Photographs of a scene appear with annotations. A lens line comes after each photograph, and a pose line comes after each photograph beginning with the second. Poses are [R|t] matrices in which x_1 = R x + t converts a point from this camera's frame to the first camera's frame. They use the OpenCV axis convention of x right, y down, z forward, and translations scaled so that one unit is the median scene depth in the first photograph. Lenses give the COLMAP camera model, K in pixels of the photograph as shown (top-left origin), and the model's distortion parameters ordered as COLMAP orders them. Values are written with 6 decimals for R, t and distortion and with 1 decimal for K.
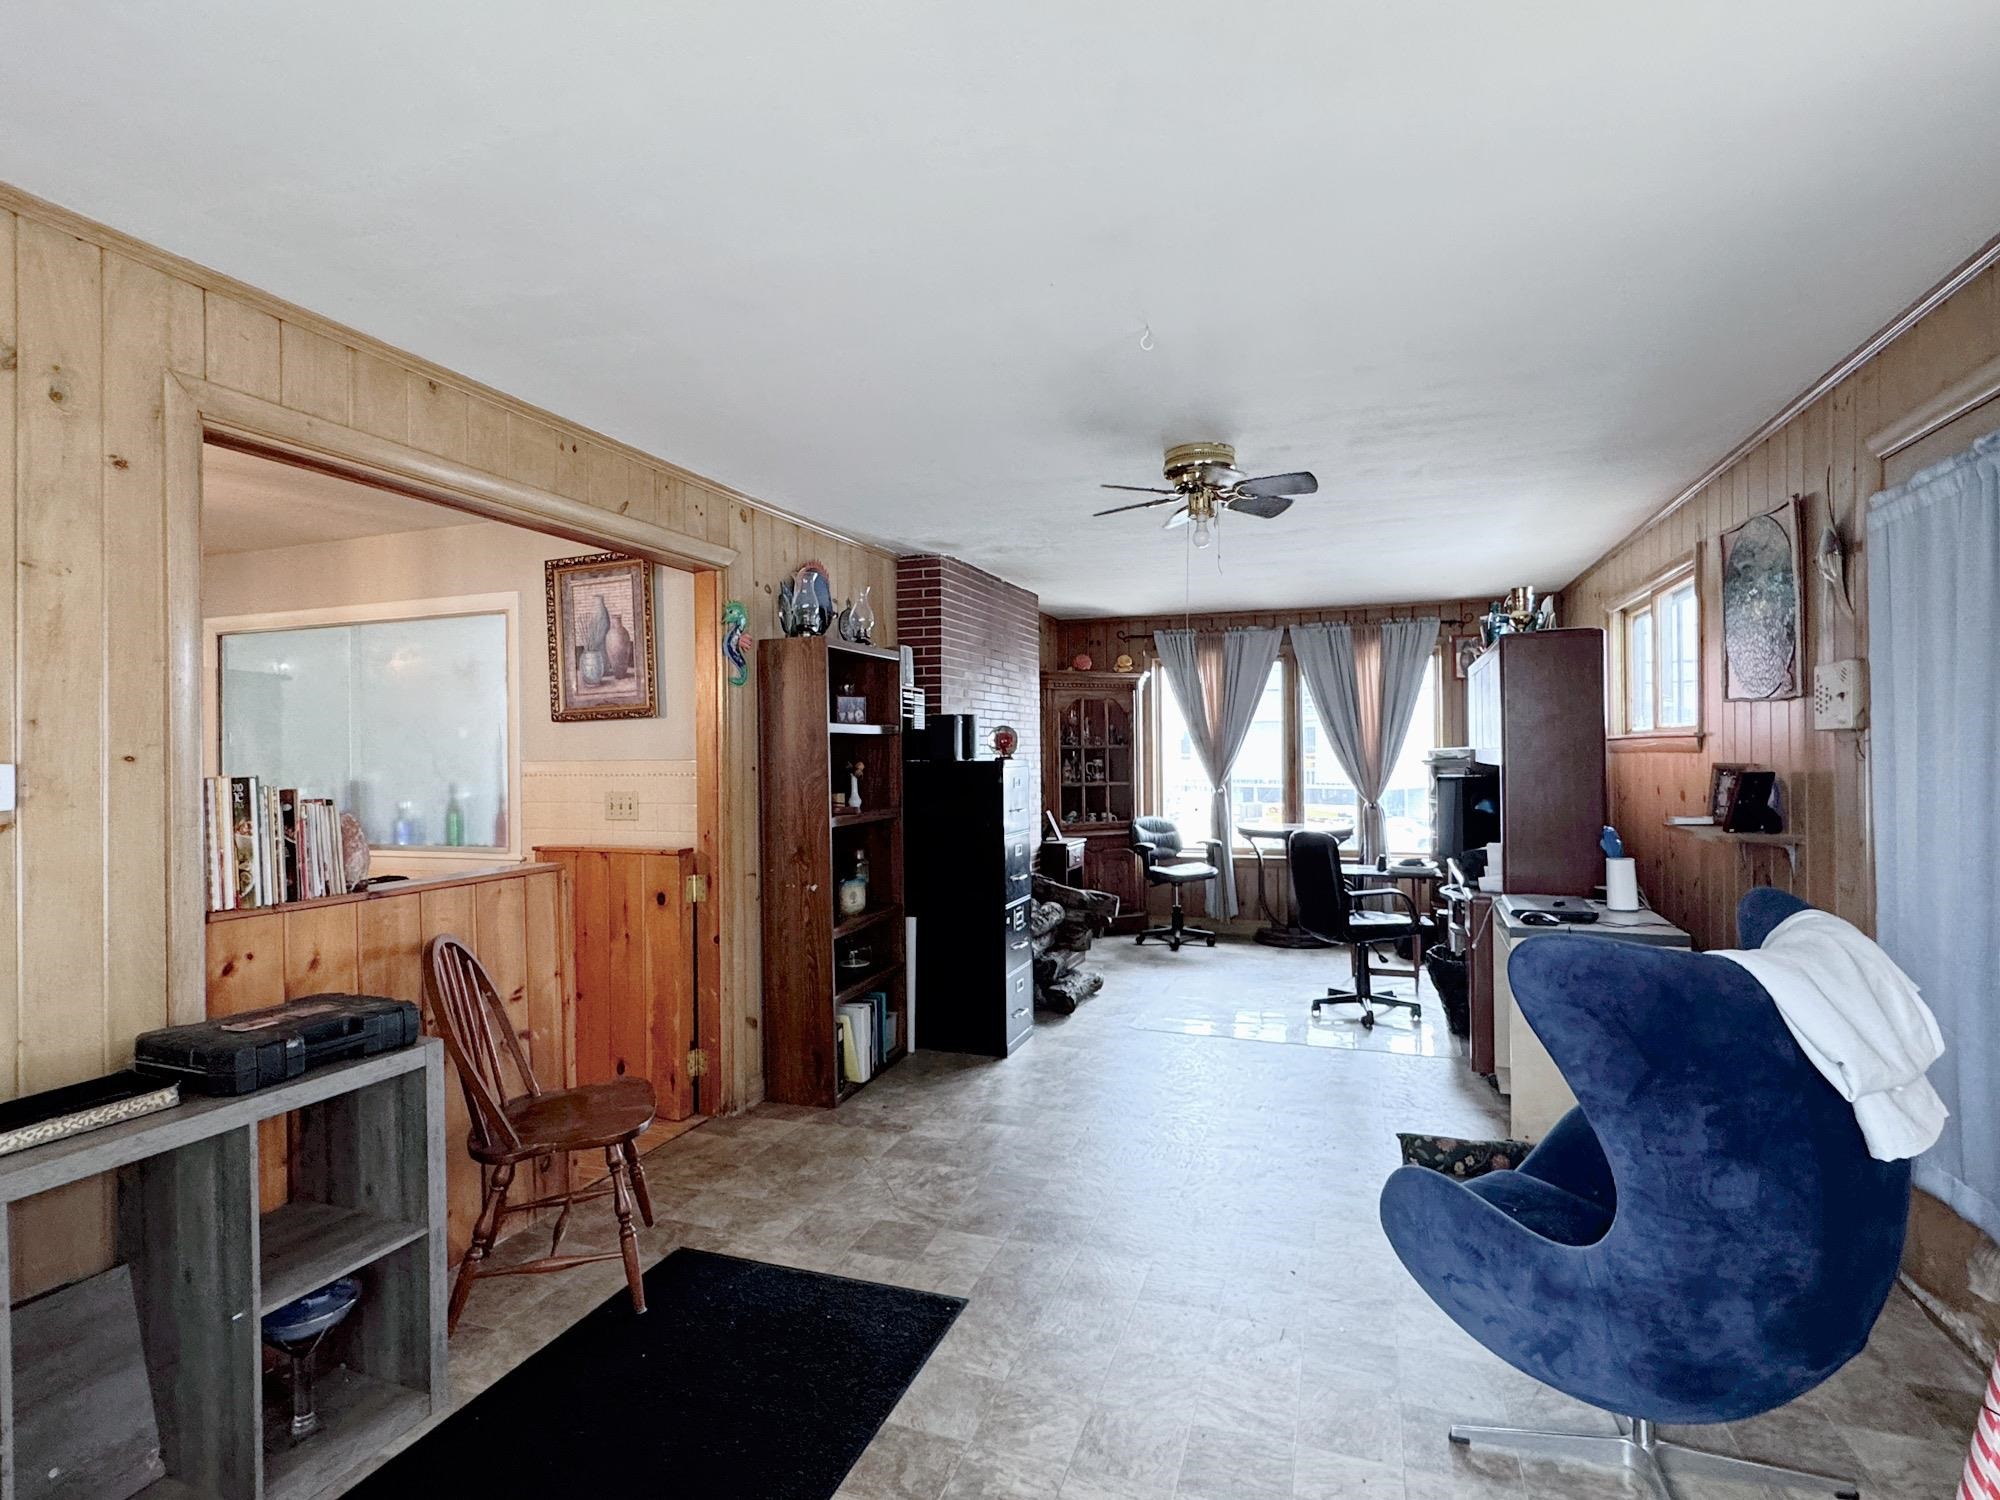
lens RADIAL K [[1001.9, 0, 1000.0], [0, 1001.9, 750.0], [0, 0, 1]] dist [-0.000364, -0.000621]
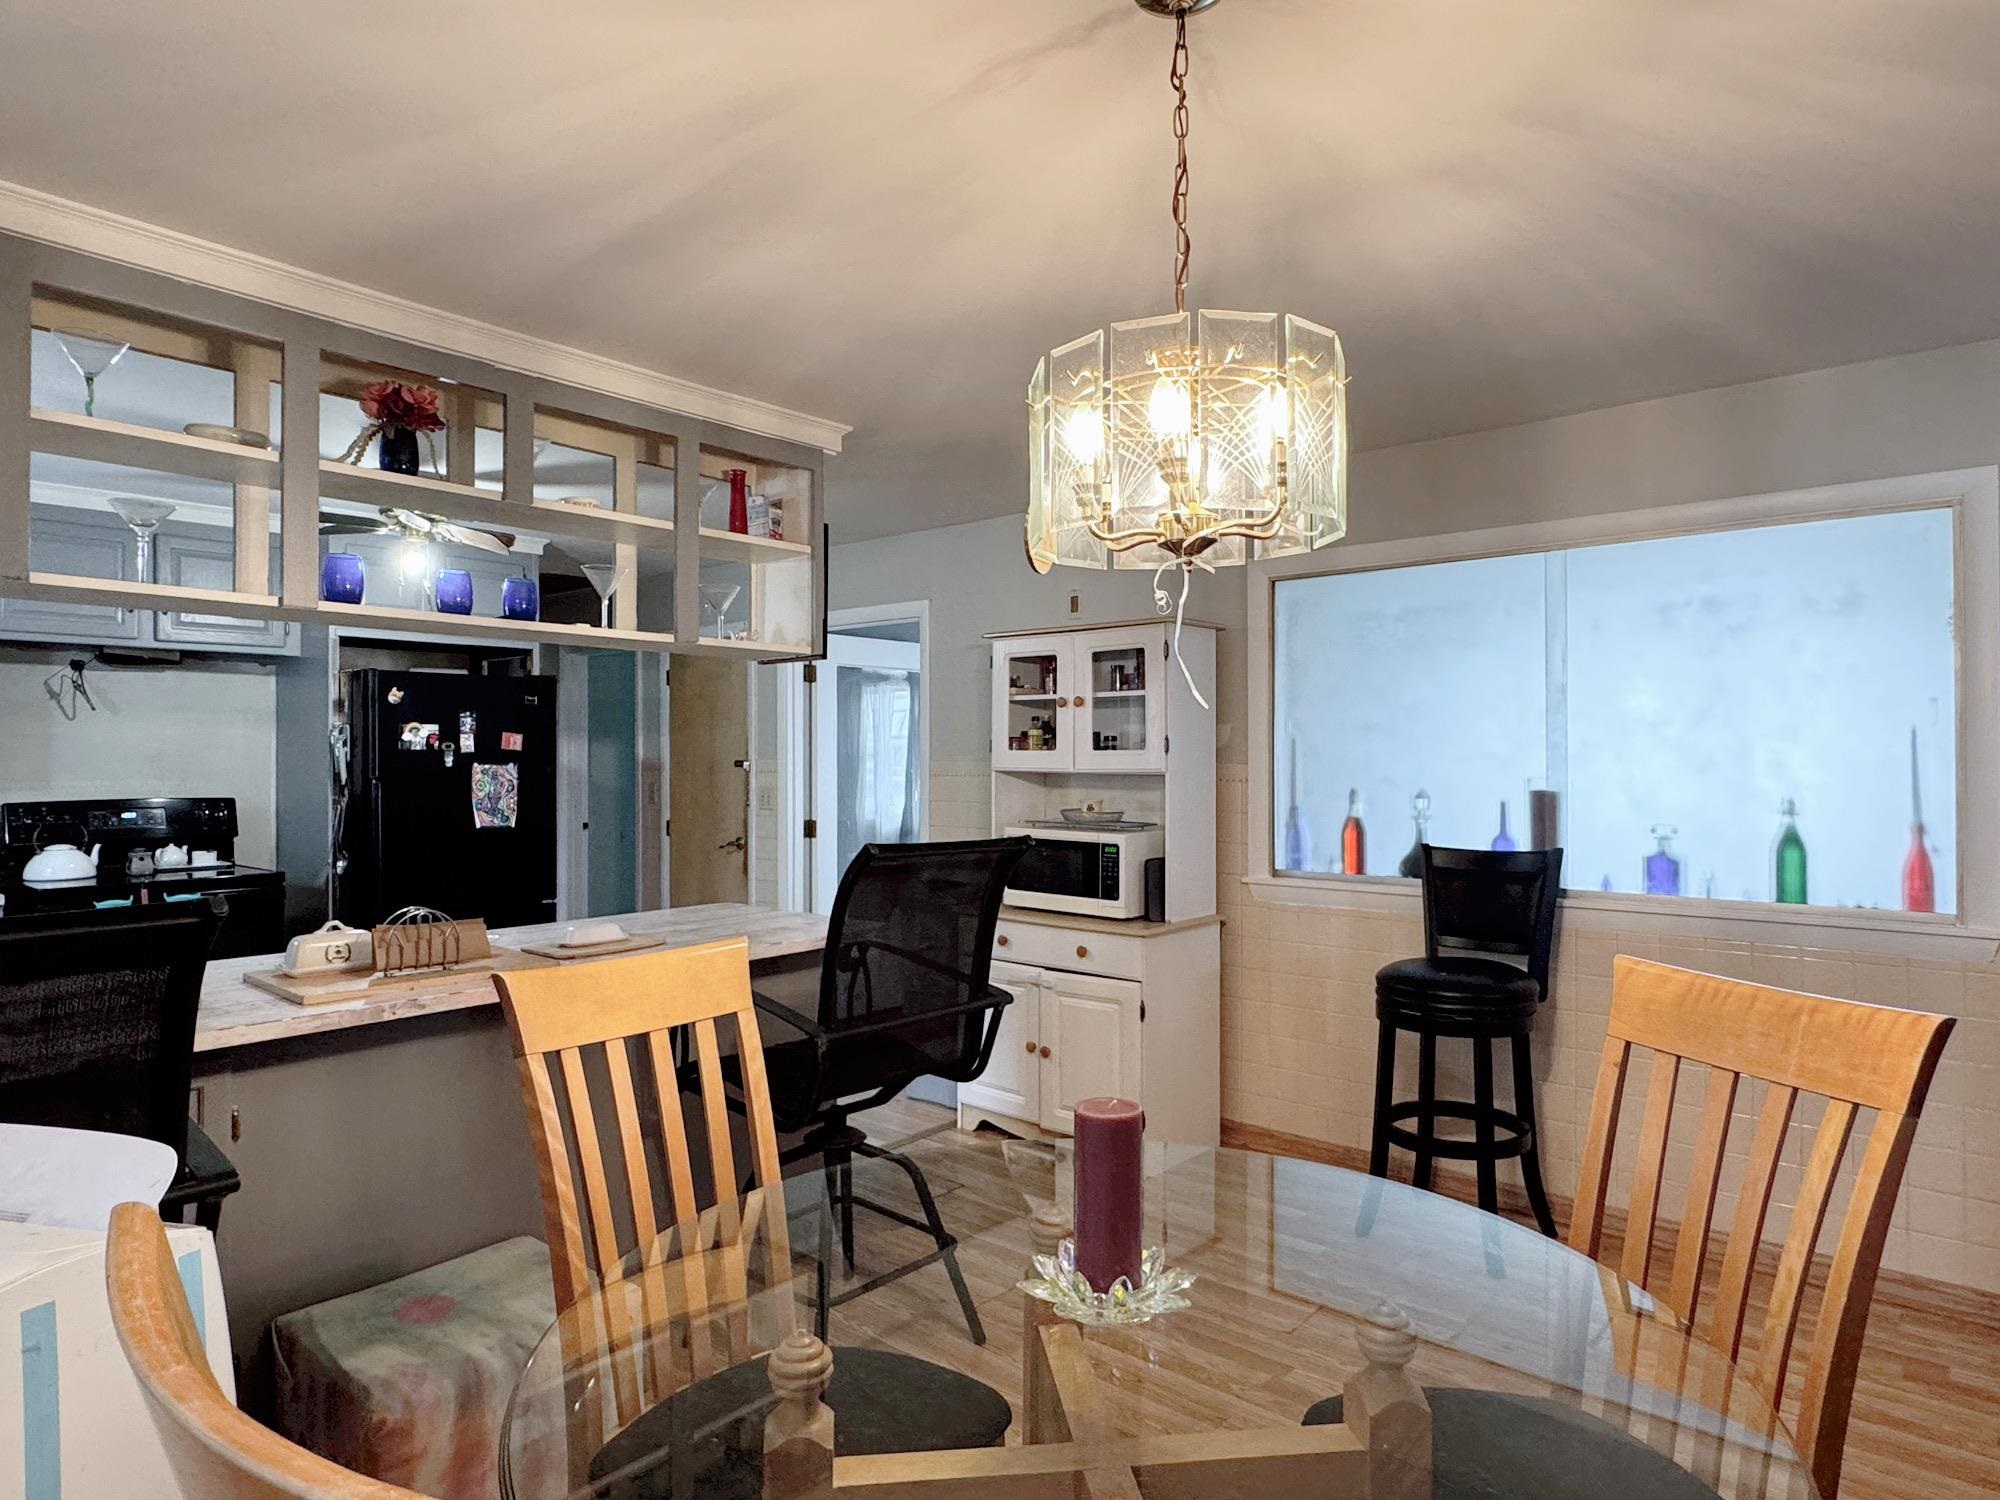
lens RADIAL K [[1169.3, 0, 995.1], [0, 1169.3, 750.5], [0, 0, 1]] dist [-0.001411, 0.001410]
pose [[0.932701, 0.007576, -0.360571, -0.730486], [-0.007689, 0.999970, 0.001120, 0.006814], [0.360568, 0.001728, 0.932731, 0.156716]]
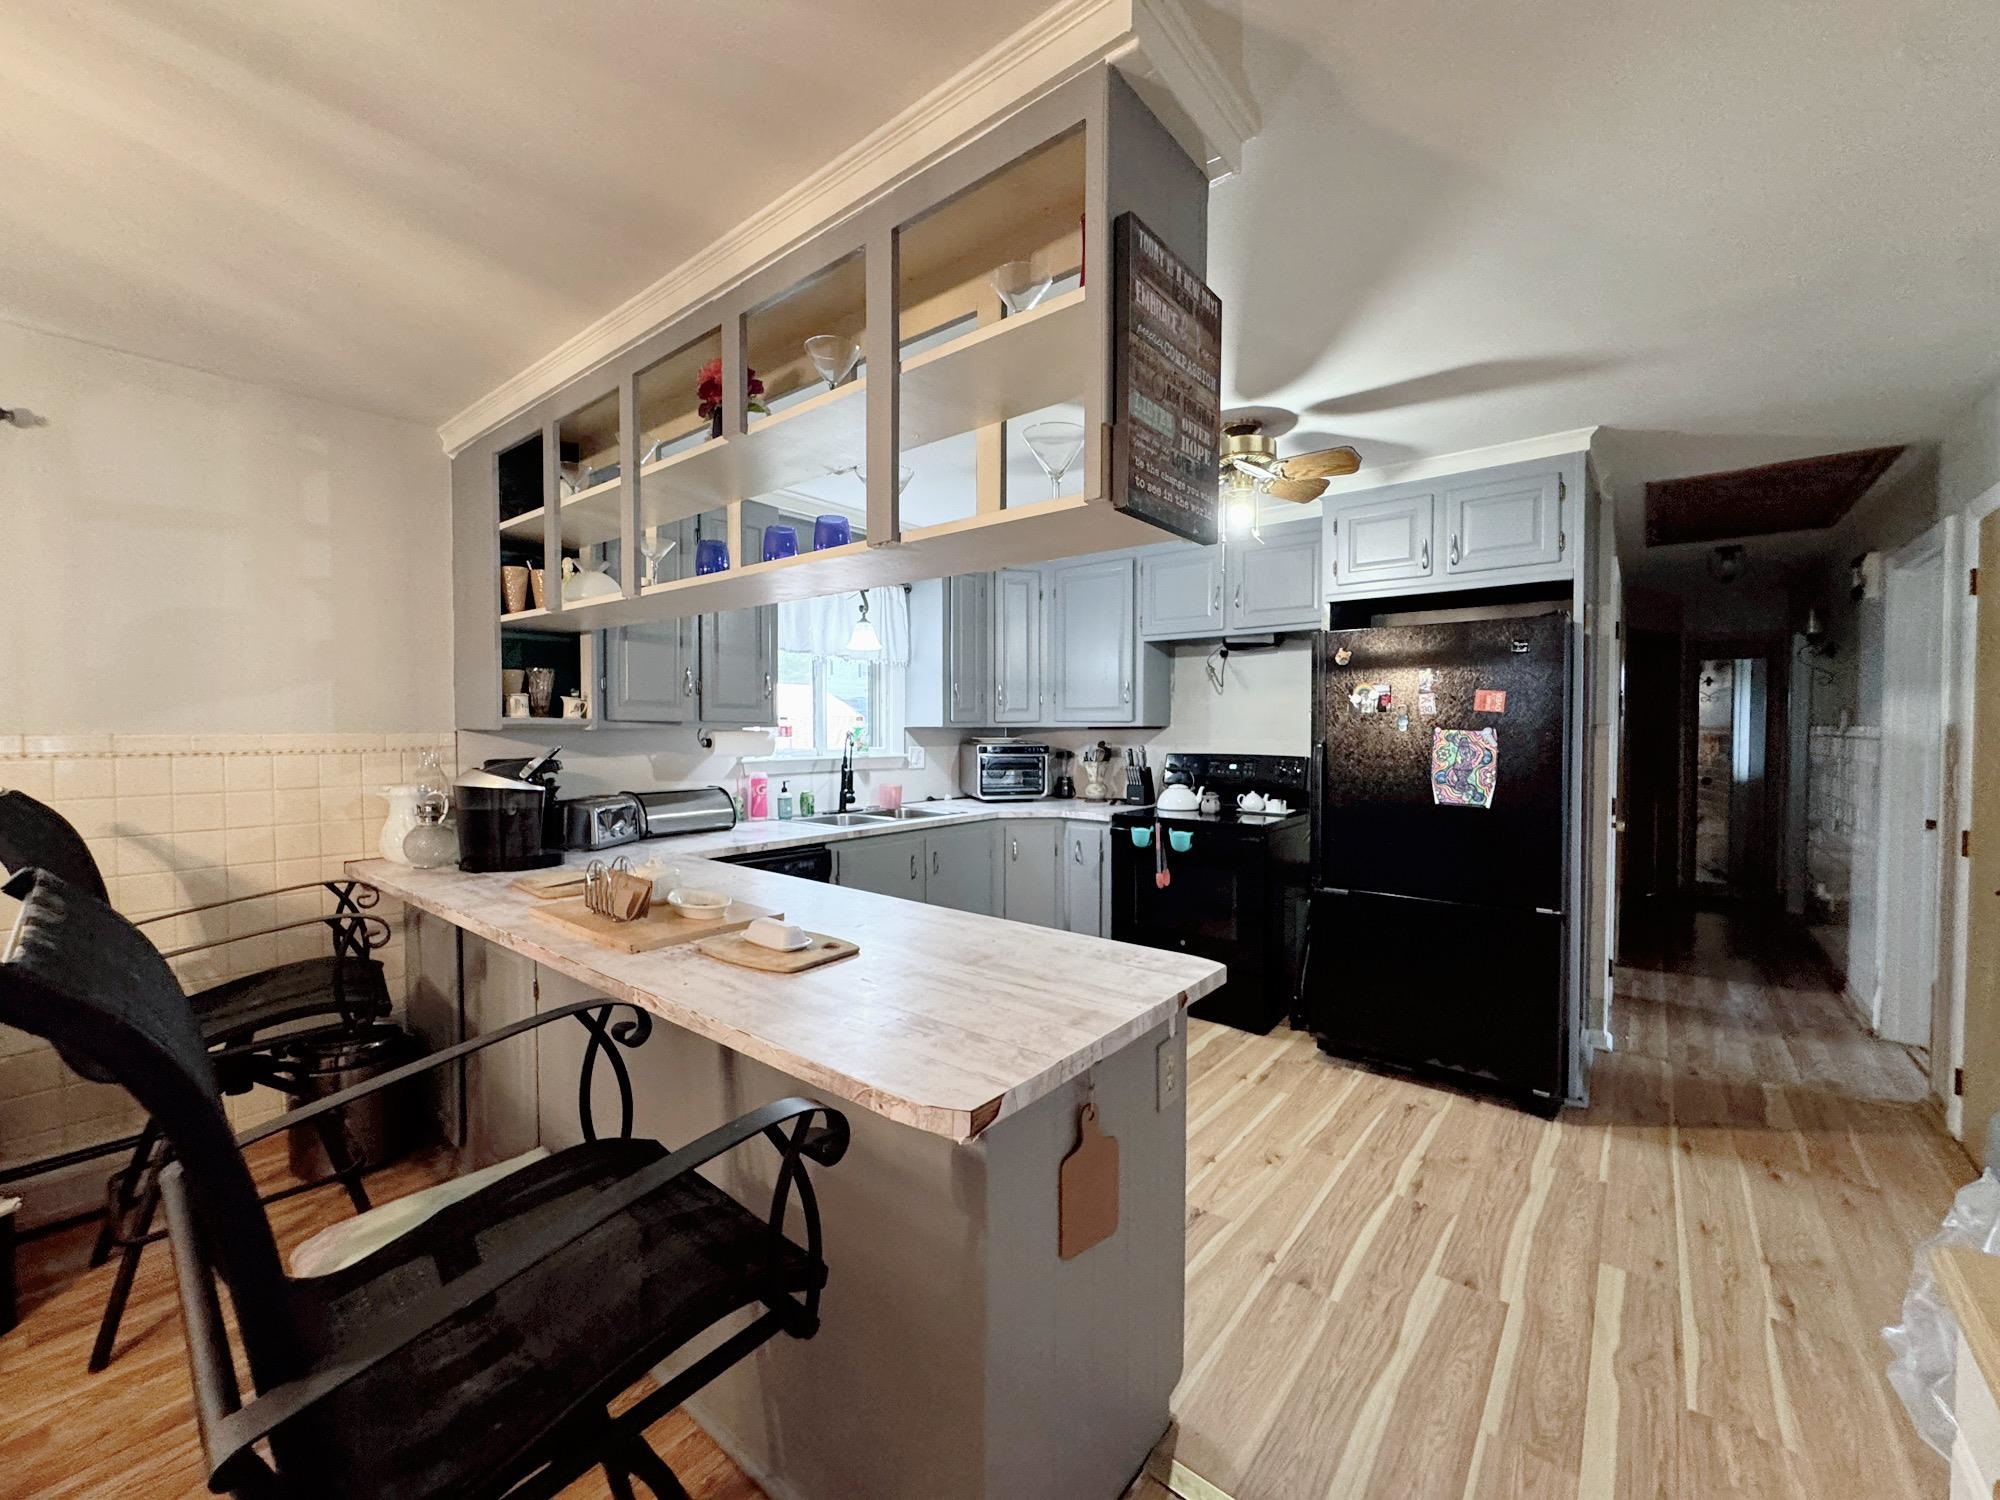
lens RADIAL K [[798.9, 0, 1000.0], [0, 798.9, 750.0], [0, 0, 1]] dist [-0.000681, 0.000182]
pose [[-0.330597, 0.039194, -0.942958, -0.874510], [0.006075, 0.999205, 0.039402, 0.014907], [0.943752, 0.007297, -0.330573, 0.941938]]
